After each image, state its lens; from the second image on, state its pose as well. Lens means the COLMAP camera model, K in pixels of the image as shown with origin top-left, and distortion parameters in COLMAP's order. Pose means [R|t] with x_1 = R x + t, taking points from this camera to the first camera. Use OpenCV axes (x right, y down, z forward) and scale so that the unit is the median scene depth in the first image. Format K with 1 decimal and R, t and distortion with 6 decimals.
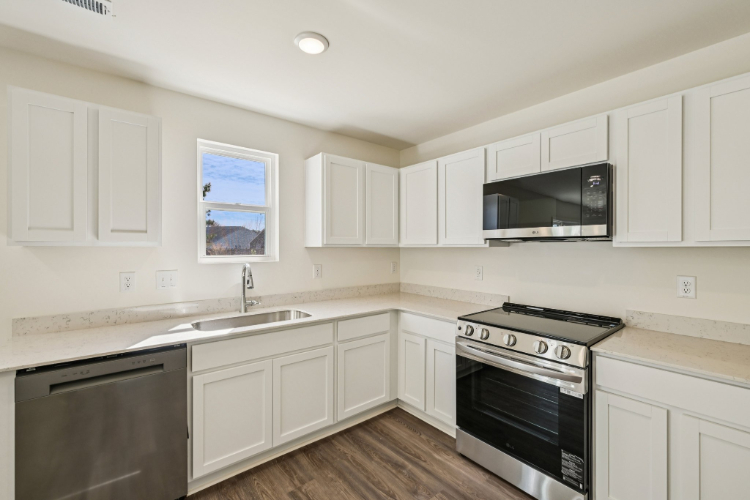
lens RADIAL K [[322.7, 0, 373.4], [0, 322.7, 249.4], [0, 0, 1]] dist [-0.001806, 0.000045]
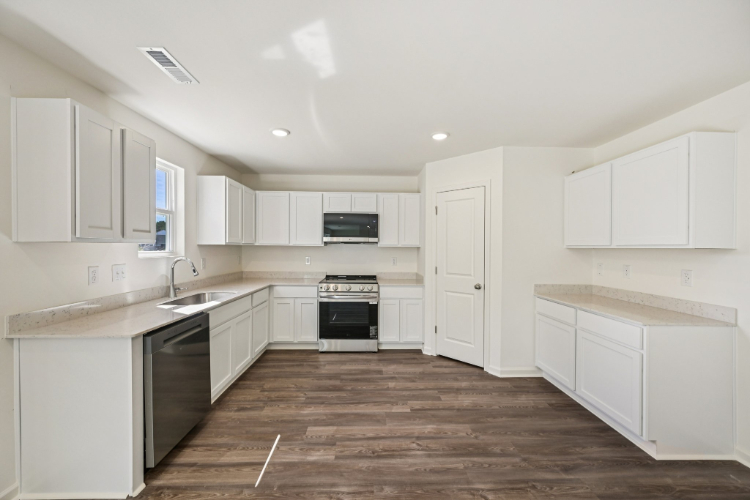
lens RADIAL K [[322.7, 0, 375.6], [0, 322.7, 250.0], [0, 0, 1]] dist [-0.001806, 0.000045]
pose [[0.593204, -0.001863, 0.805050, -1.063254], [-0.005691, 0.999963, 0.006508, 0.002622], [-0.805032, -0.008443, 0.593171, -0.402783]]
